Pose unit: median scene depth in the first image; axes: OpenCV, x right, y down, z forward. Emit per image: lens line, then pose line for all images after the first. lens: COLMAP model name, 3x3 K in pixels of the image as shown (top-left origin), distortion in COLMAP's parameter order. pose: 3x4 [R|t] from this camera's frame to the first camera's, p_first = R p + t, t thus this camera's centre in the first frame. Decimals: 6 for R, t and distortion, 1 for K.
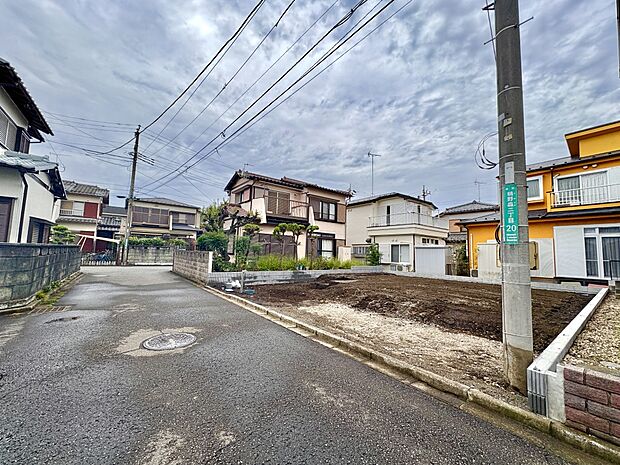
lens RADIAL K [[247.2, 0, 306.2], [0, 247.2, 242.2], [0, 0, 1]] dist [-0.000063, -0.000112]
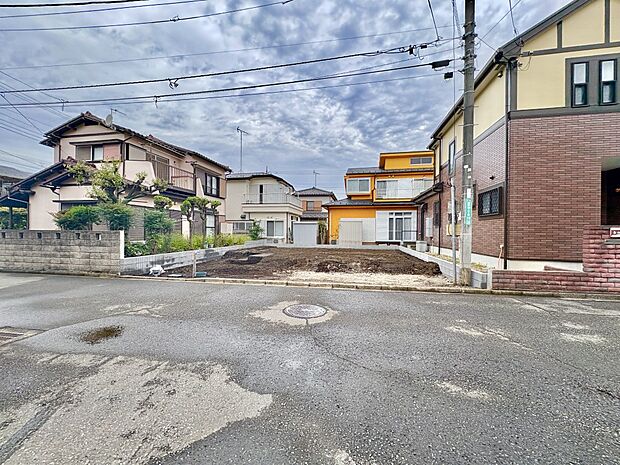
lens RADIAL K [[248.4, 0, 309.0], [0, 248.4, 230.2], [0, 0, 1]] dist [-0.000239, -0.000048]
pose [[0.748578, -0.019471, 0.662761, -0.346800], [-0.016034, 0.998745, 0.047451, -0.005985], [-0.662853, -0.046148, 0.747326, 0.042699]]
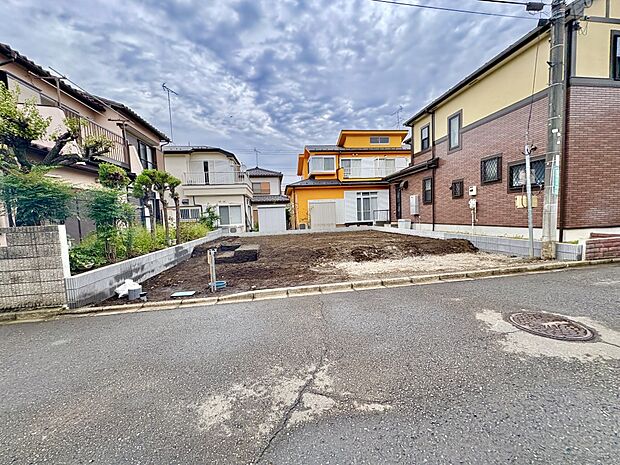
lens RADIAL K [[246.9, 0, 308.6], [0, 246.9, 230.6], [0, 0, 1]] dist [-0.001284, 0.000616]
pose [[0.482494, -0.102867, 0.869838, -0.404138], [0.017703, 0.994022, 0.107734, 0.009051], [-0.875720, -0.036582, 0.481431, 0.346877]]
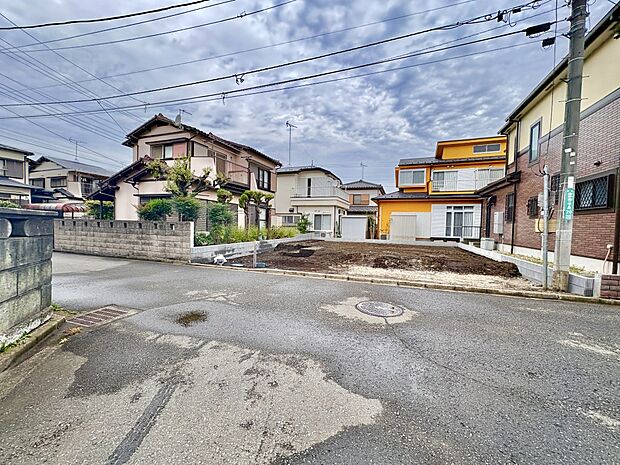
lens RADIAL K [[247.4, 0, 308.7], [0, 247.4, 230.6], [0, 0, 1]] dist [-0.000579, 0.000283]
pose [[0.848032, -0.021609, 0.529504, -0.369941], [-0.022523, 0.996796, 0.076750, -0.002987], [-0.529466, -0.077013, 0.844829, 0.076832]]
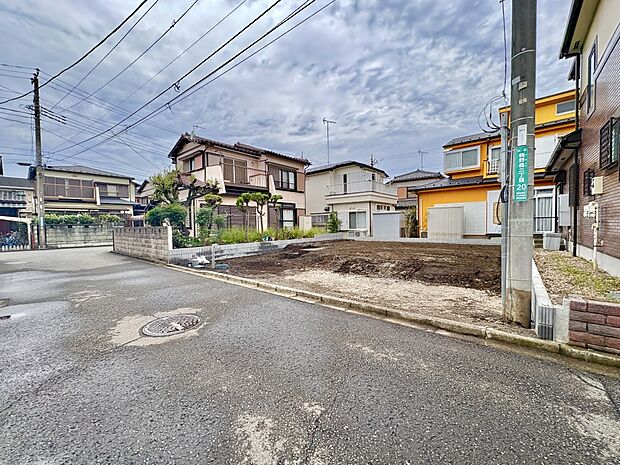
lens RADIAL K [[247.4, 0, 307.6], [0, 247.4, 238.2], [0, 0, 1]] dist [-0.000061, -0.000465]
pose [[0.976443, -0.057083, 0.208088, -0.066566], [0.035751, 0.993843, 0.104873, 0.004551], [-0.212793, -0.094964, 0.972472, 0.017746]]
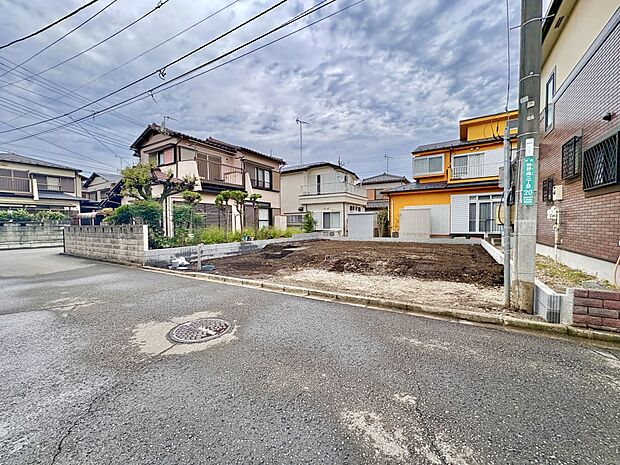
lens RADIAL K [[247.7, 0, 308.2], [0, 247.7, 237.0], [0, 0, 1]] dist [-0.000652, -0.000062]
pose [[0.933479, -0.056609, 0.354137, -0.132814], [0.020769, 0.994339, 0.104202, 0.003481], [-0.358031, -0.089915, 0.929370, 0.035060]]
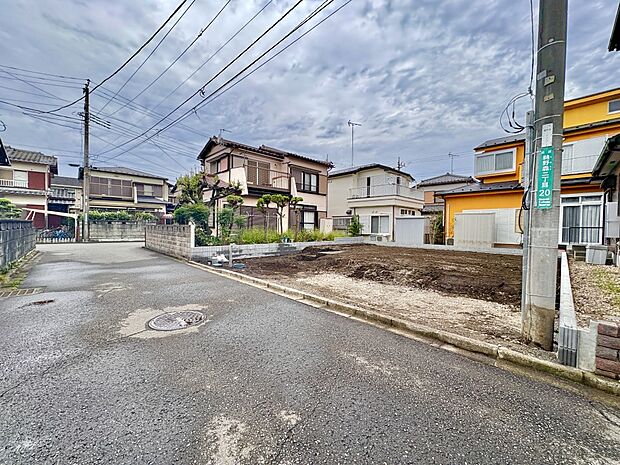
lens RADIAL K [[247.0, 0, 307.0], [0, 247.0, 238.7], [0, 0, 1]] dist [0.000159, -0.000271]
pose [[0.993649, -0.021323, 0.110488, -0.045624], [0.010766, 0.995393, 0.095272, 0.004771], [-0.112011, -0.093477, 0.989301, 0.018085]]
